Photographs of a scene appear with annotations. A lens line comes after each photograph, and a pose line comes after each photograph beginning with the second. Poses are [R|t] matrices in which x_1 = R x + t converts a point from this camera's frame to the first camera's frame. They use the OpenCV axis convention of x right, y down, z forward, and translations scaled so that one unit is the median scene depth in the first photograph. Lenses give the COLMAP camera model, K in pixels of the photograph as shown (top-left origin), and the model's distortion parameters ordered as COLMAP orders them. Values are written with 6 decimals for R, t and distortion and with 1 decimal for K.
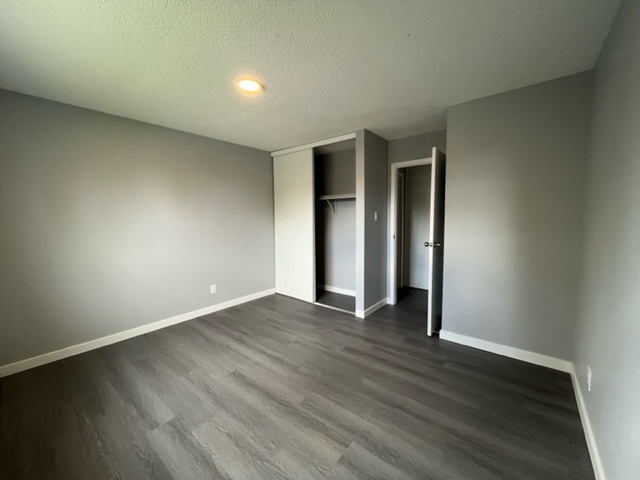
lens RADIAL K [[258.1, 0, 322.6], [0, 258.1, 238.5], [0, 0, 1]] dist [0.003083, -0.000120]
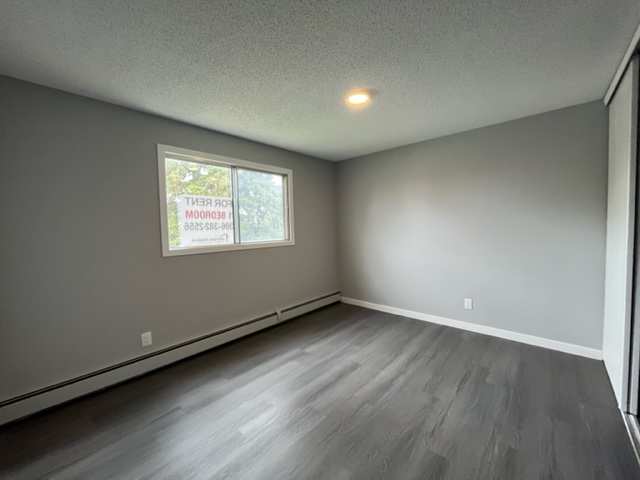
lens RADIAL K [[258.1, 0, 319.8], [0, 258.1, 239.6], [0, 0, 1]] dist [0.003083, -0.000120]
pose [[-0.061056, 0.064189, -0.996068, 0.116701], [-0.054678, 0.996217, 0.067550, -0.012832], [0.996636, 0.058587, -0.057315, 0.137843]]
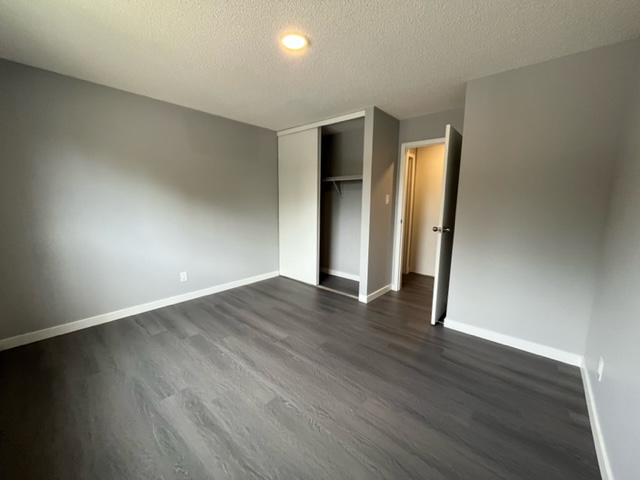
lens RADIAL K [[258.1, 0, 317.8], [0, 258.1, 236.3], [0, 0, 1]] dist [0.003083, -0.000120]
pose [[0.998501, 0.023218, -0.049571, 0.018648], [-0.020243, 0.998012, 0.059687, -0.001904], [0.050858, -0.058594, 0.996986, 0.024316]]
